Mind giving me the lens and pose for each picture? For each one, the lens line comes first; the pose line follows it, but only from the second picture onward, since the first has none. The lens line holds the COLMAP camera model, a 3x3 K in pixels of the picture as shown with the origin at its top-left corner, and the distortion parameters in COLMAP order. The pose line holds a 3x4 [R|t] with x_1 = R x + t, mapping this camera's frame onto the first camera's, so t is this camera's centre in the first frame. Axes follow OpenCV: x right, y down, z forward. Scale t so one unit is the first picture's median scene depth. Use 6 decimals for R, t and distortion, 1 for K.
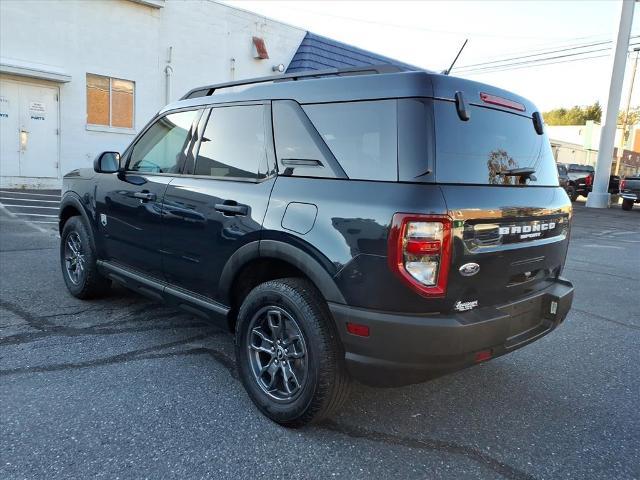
lens RADIAL K [[529.7, 0, 317.7], [0, 529.7, 235.0], [0, 0, 1]] dist [0.028507, -0.033655]
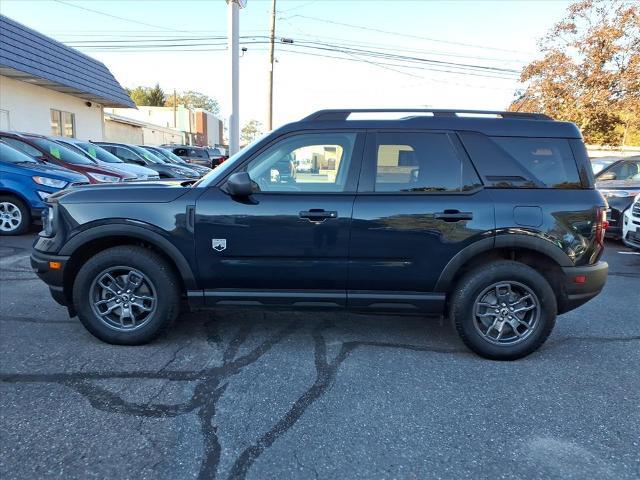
lens RADIAL K [[529.7, 0, 297.4], [0, 529.7, 242.6], [0, 0, 1]] dist [0.028507, -0.033655]
pose [[0.703521, -0.153510, 0.693897, -1.026694], [0.110278, 0.988146, 0.106799, -0.128758], [-0.702067, 0.001386, 0.712110, 0.263422]]
